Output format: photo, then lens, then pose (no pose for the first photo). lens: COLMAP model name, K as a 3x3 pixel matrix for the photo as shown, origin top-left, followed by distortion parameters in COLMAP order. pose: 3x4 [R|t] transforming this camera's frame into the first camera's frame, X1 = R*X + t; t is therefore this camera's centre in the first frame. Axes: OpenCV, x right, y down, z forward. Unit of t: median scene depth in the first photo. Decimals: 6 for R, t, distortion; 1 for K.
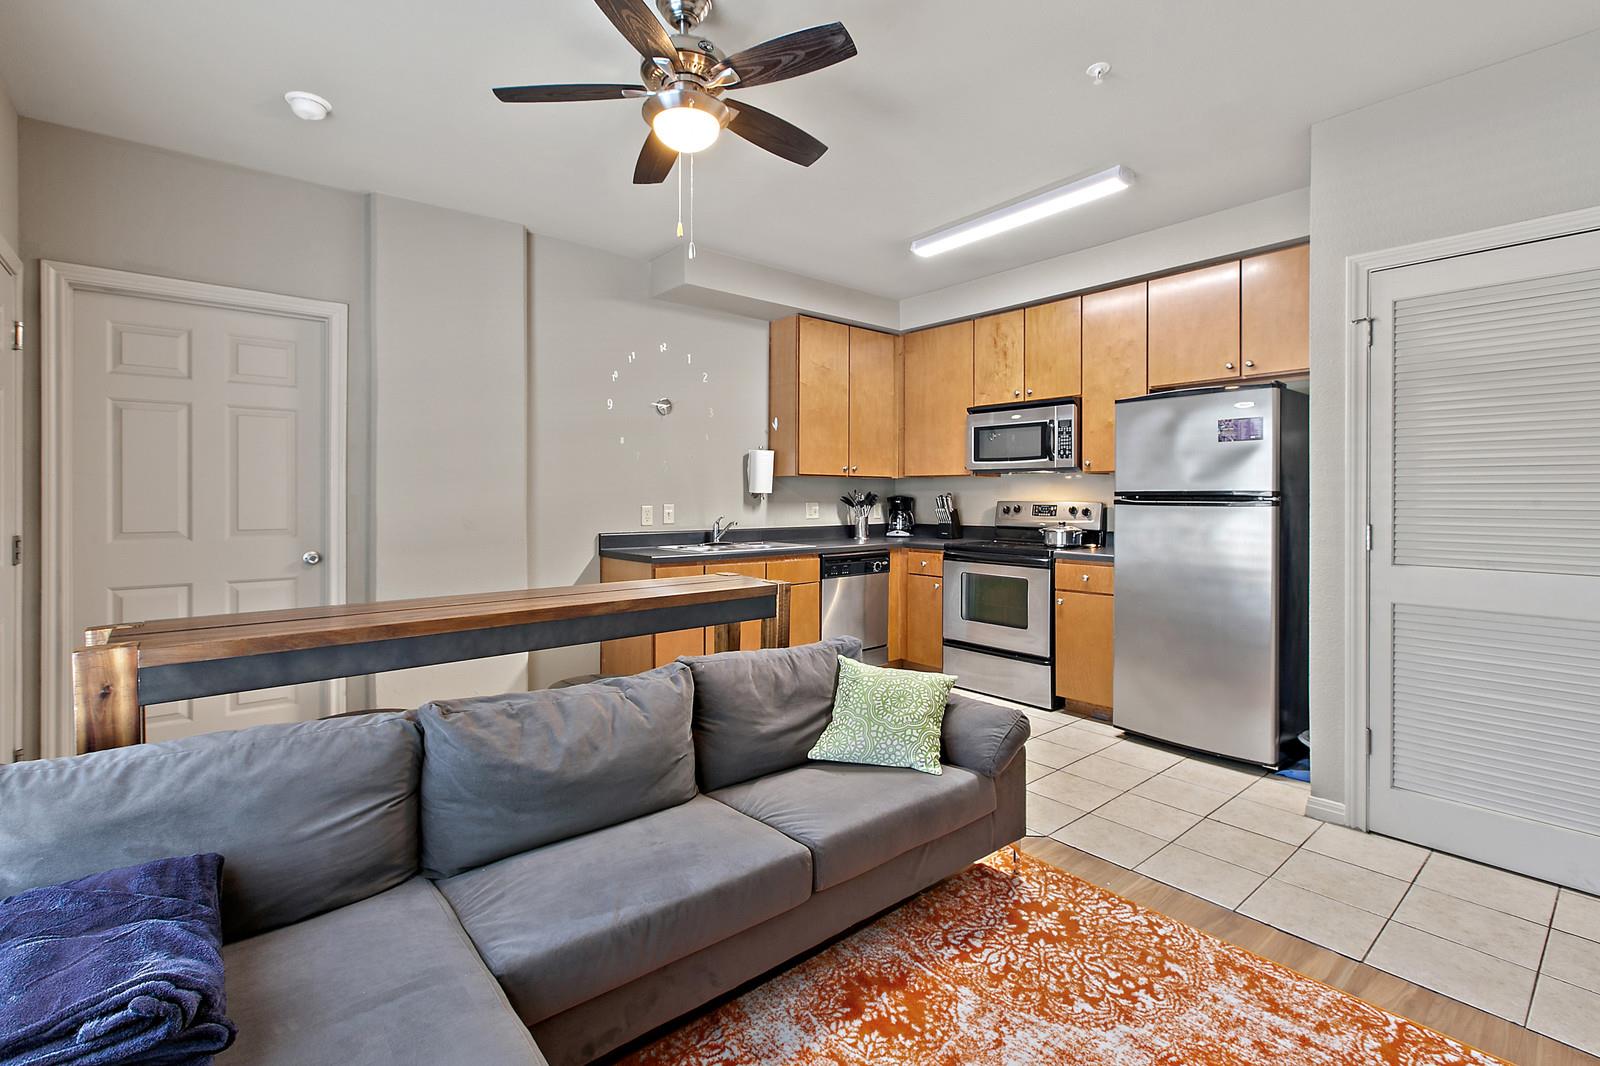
lens RADIAL K [[726.4, 0, 791.3], [0, 726.4, 492.9], [0, 0, 1]] dist [-0.005789, -0.000850]
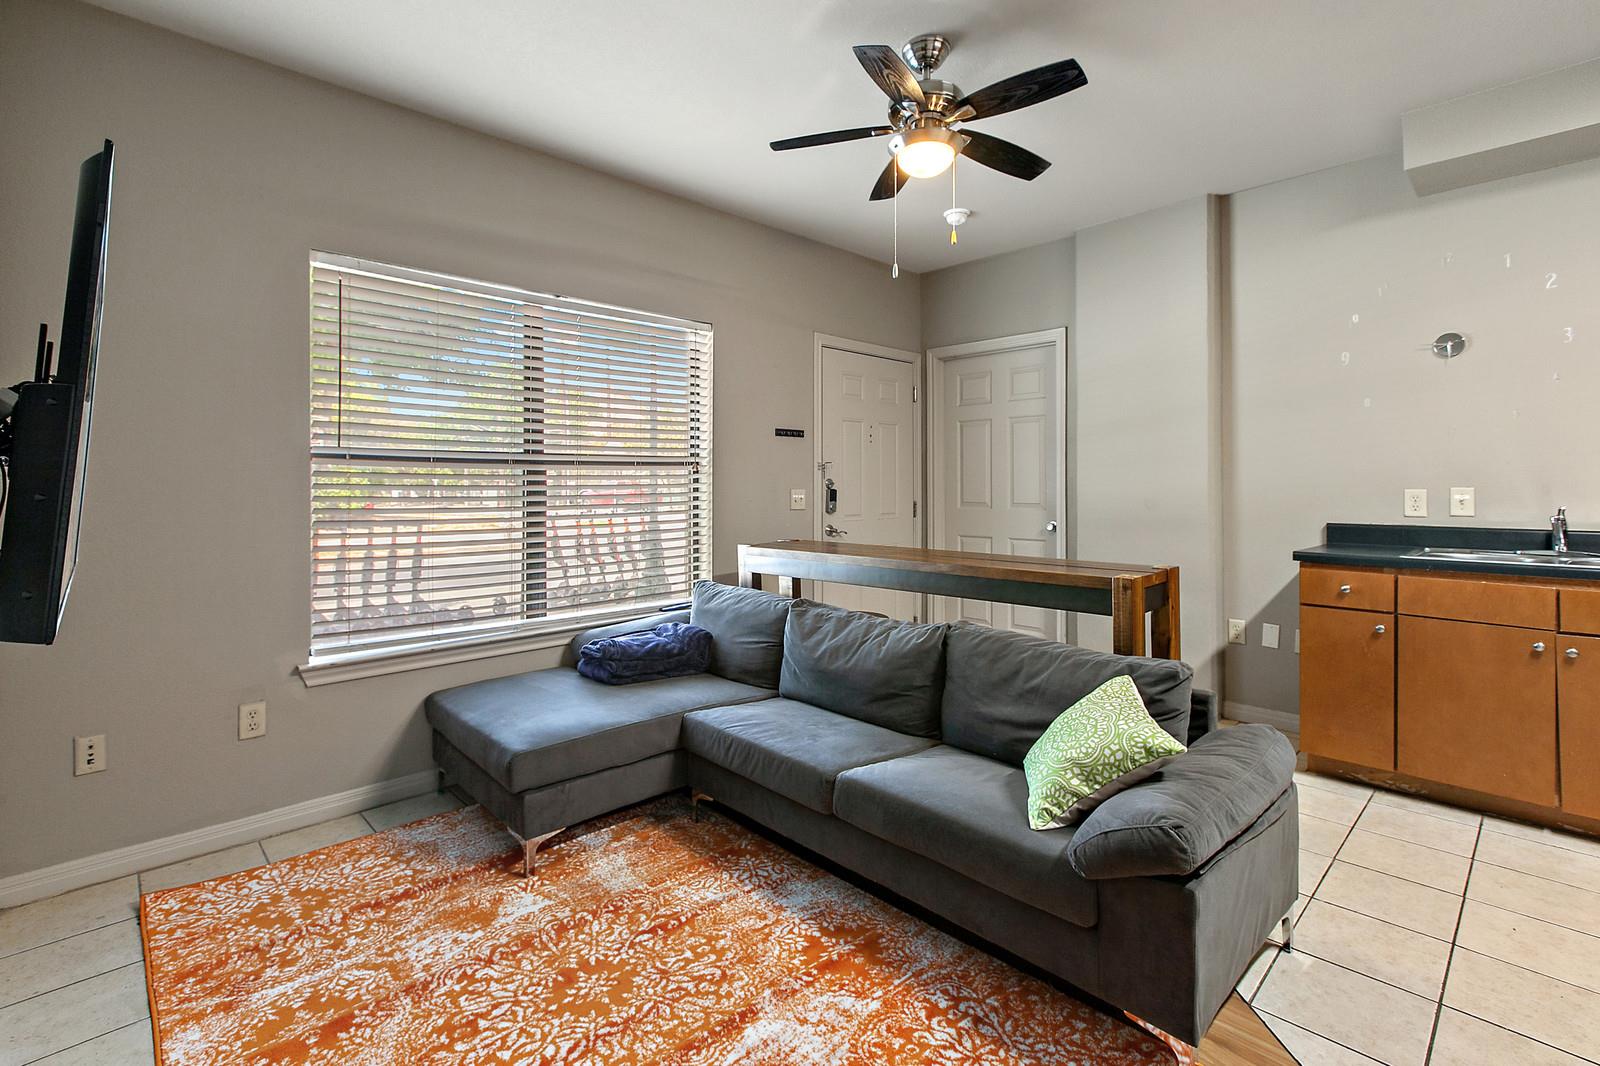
lens RADIAL K [[726.4, 0, 789.3], [0, 726.4, 474.8], [0, 0, 1]] dist [-0.005789, -0.000850]
pose [[0.062680, -0.013511, -0.997942, 0.507224], [0.010212, 0.999865, -0.012895, 0.006936], [0.997981, -0.009382, 0.062809, 0.362481]]
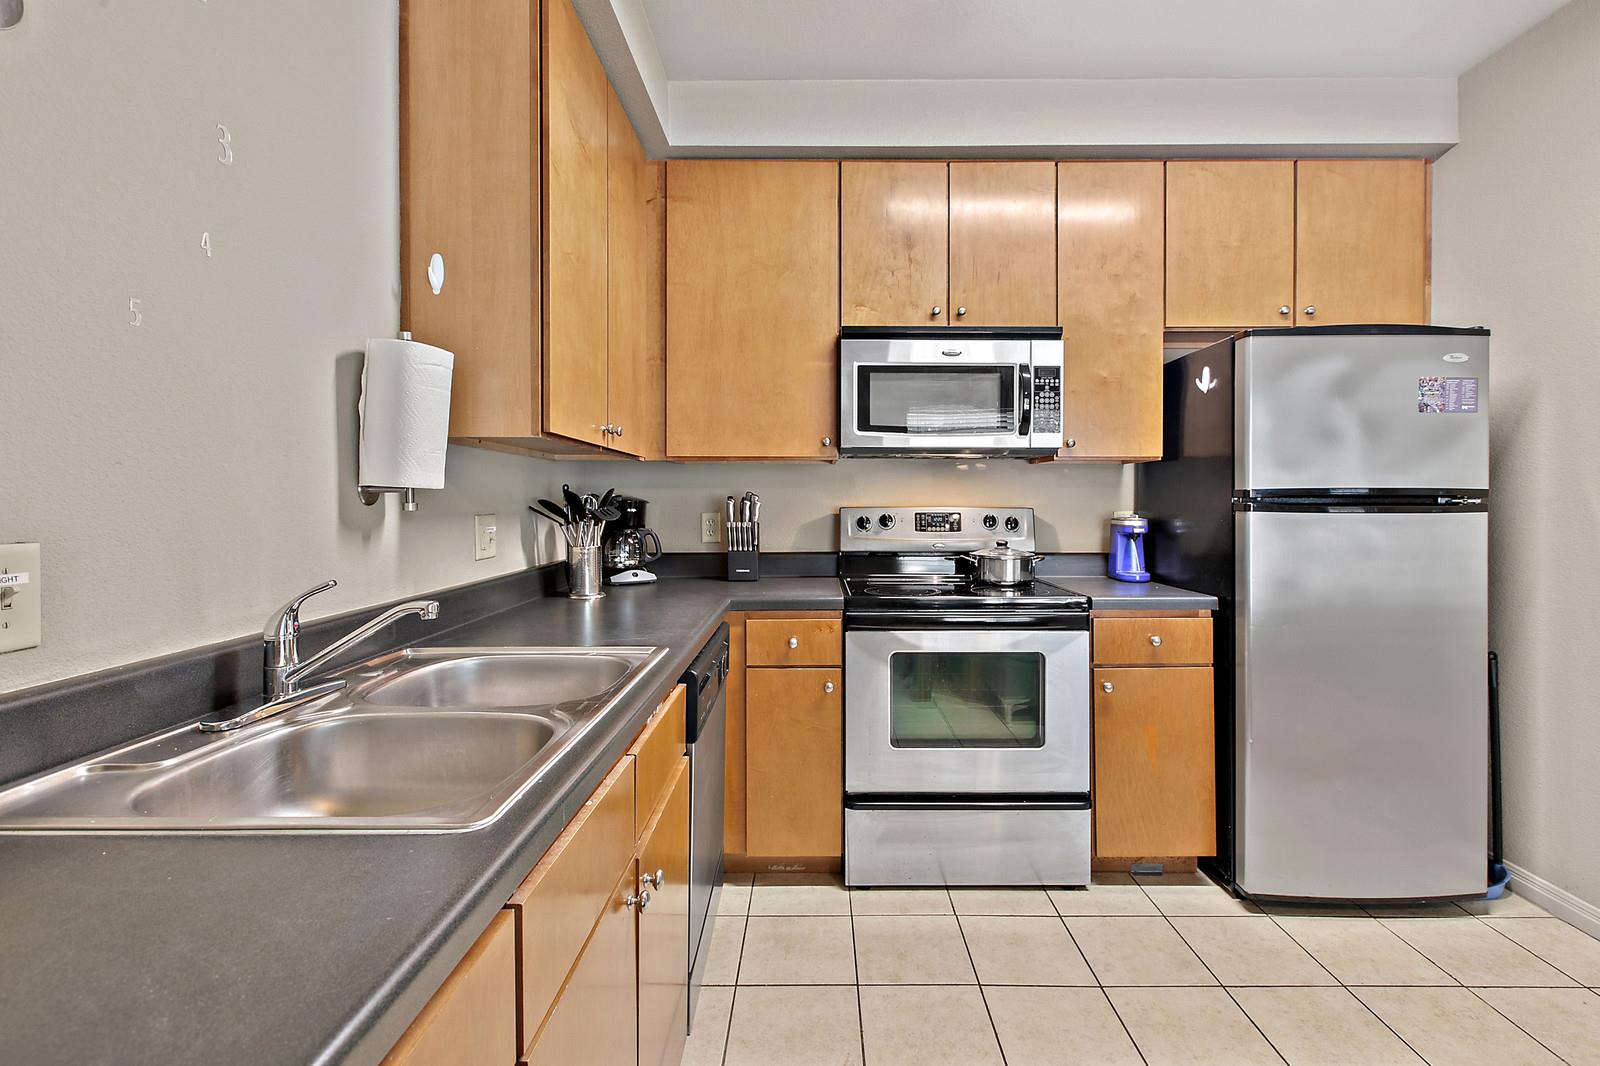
lens RADIAL K [[726.4, 0, 817.9], [0, 726.4, 501.6], [0, 0, 1]] dist [-0.005789, -0.000850]
pose [[0.637043, -0.005153, 0.770811, -0.193833], [-0.001439, 0.999968, 0.007874, 0.003607], [-0.770827, -0.006125, 0.637015, 0.803340]]
